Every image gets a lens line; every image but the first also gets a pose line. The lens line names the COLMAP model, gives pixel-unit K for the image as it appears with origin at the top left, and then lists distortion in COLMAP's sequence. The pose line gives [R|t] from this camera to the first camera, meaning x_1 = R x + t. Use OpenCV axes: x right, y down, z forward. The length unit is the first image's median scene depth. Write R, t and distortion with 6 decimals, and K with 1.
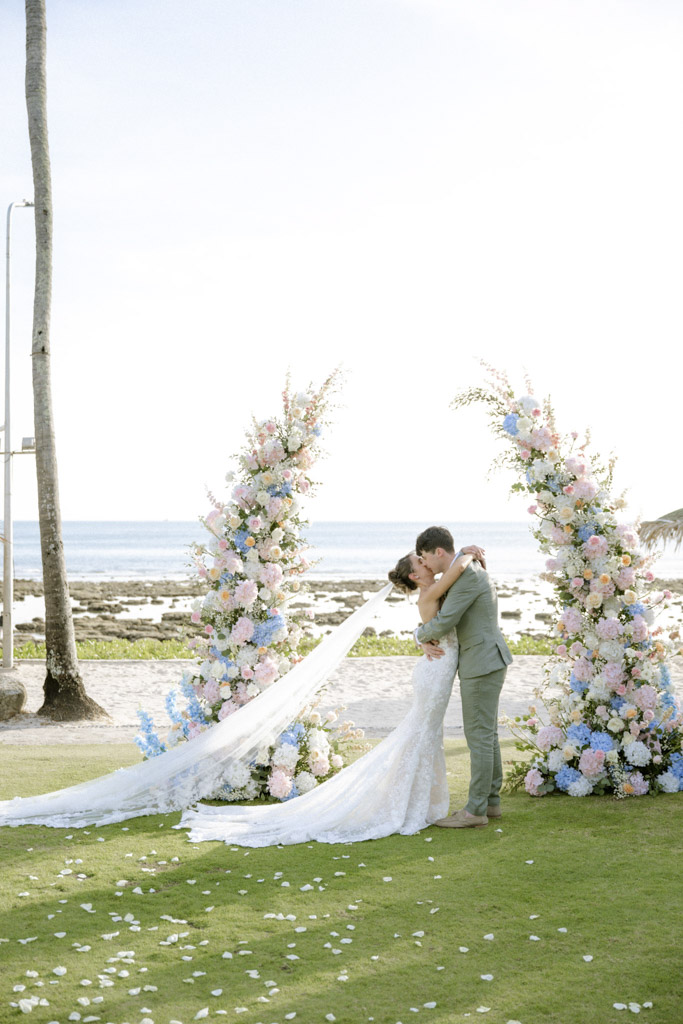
lens RADIAL K [[1235.2, 0, 341.5], [0, 1235.2, 512.0], [0, 0, 1]] dist [0.002756, 0.009867]
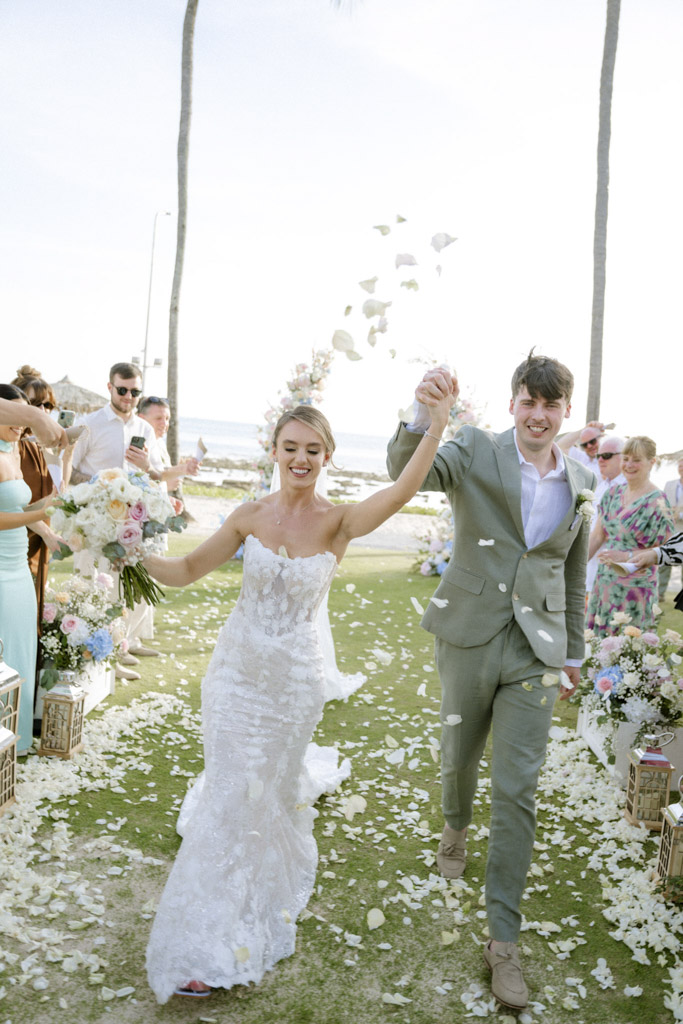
lens RADIAL K [[813.1, 0, 340.3], [0, 813.1, 492.4], [0, 0, 1]] dist [0.000750, 0.000049]
pose [[0.995485, 0.094883, 0.002606, 0.010707], [-0.094775, 0.992084, 0.082380, 0.011873], [0.005231, -0.082255, 0.996598, -0.219887]]
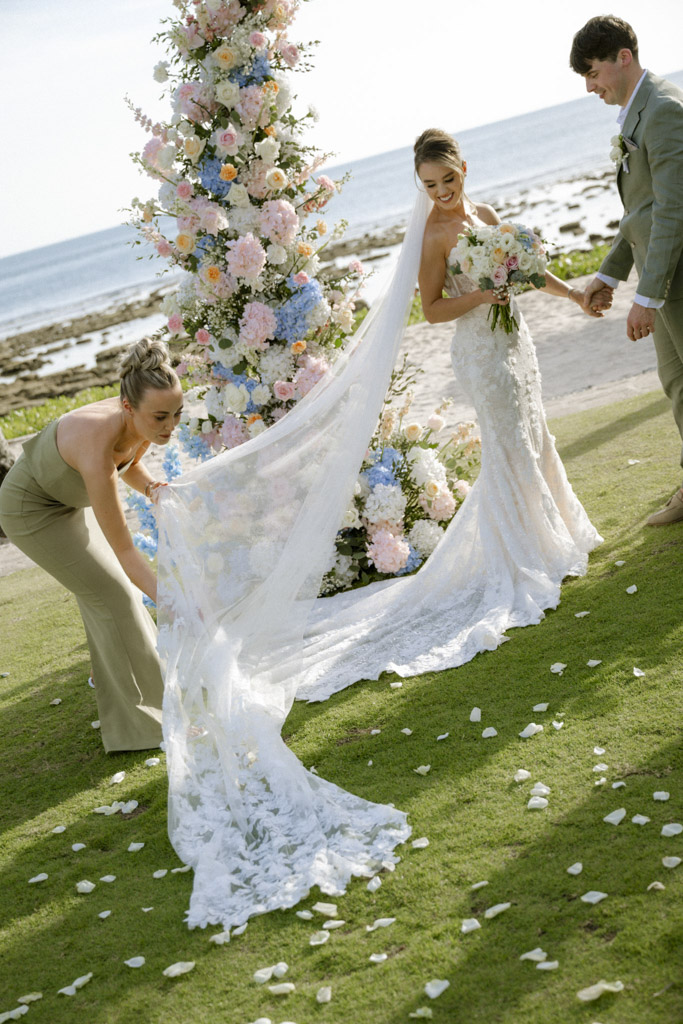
lens RADIAL K [[1560.7, 0, 341.5], [0, 1560.7, 512.0], [0, 0, 1]] dist [0.009228, -0.010542]
pose [[0.964556, -0.263208, -0.018782, -0.050142], [0.260862, 0.940387, 0.218227, 0.027375], [-0.039777, -0.215392, 0.975717, 0.244221]]
